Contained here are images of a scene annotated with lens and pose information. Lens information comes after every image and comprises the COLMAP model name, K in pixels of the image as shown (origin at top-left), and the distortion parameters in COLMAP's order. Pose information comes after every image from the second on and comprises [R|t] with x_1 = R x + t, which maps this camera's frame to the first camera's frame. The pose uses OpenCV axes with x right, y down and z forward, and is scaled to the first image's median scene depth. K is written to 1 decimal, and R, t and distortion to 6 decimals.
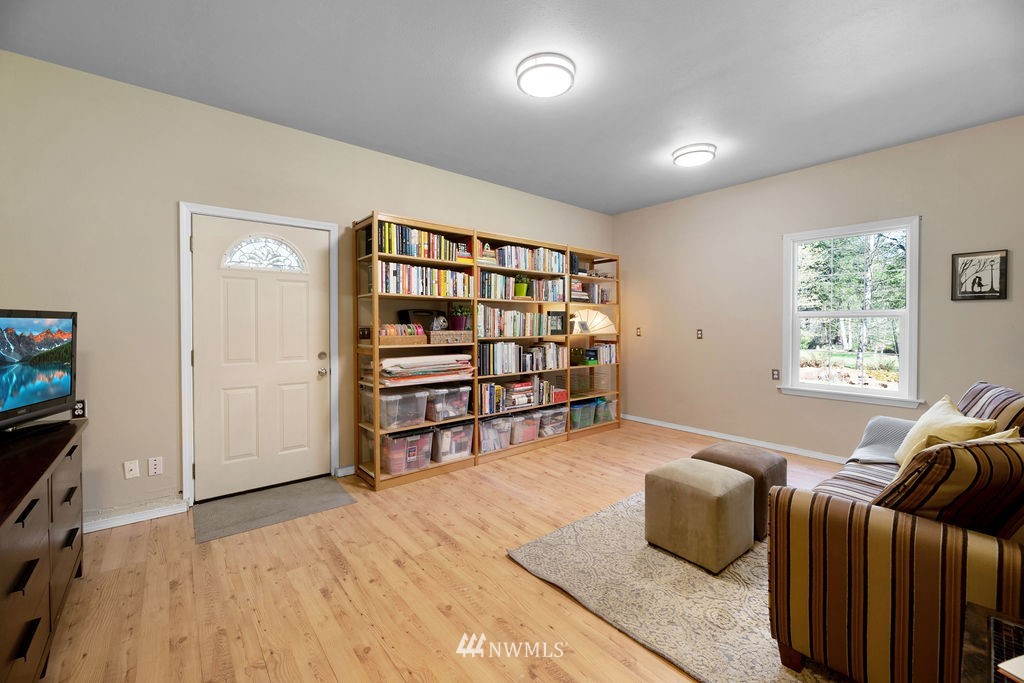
lens RADIAL K [[416.2, 0, 514.0], [0, 416.2, 338.3], [0, 0, 1]] dist [-0.000605, -0.000335]
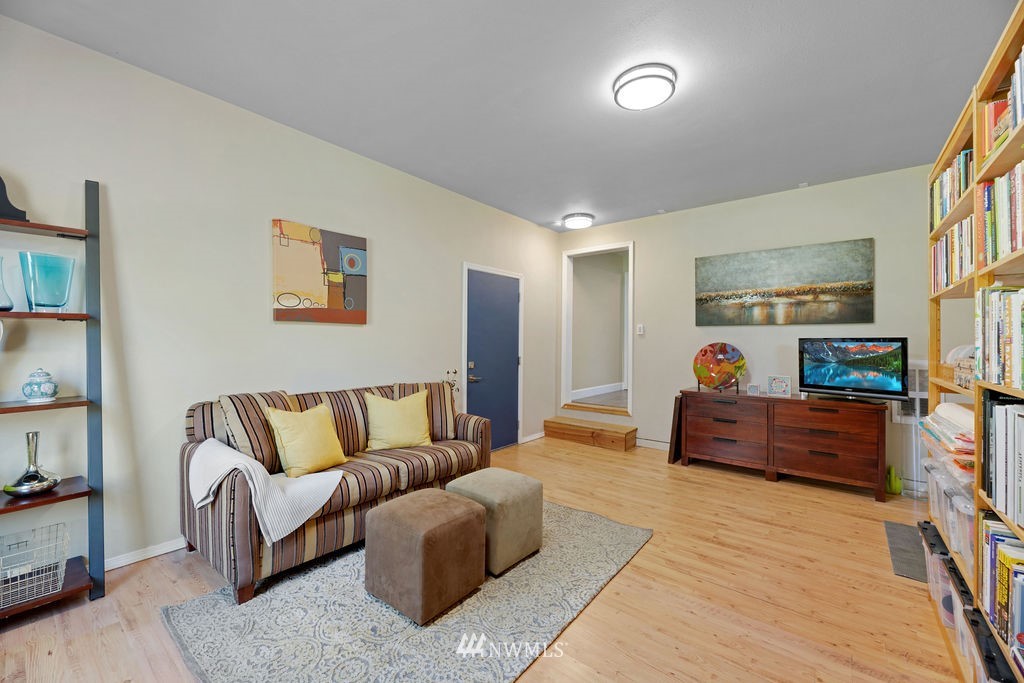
lens RADIAL K [[416.2, 0, 514.0], [0, 416.2, 338.3], [0, 0, 1]] dist [-0.000605, -0.000335]
pose [[-0.978374, -0.007788, -0.206699, 0.664084], [-0.011824, 0.999763, 0.018297, -0.075444], [0.206507, 0.020345, -0.978234, 2.185523]]
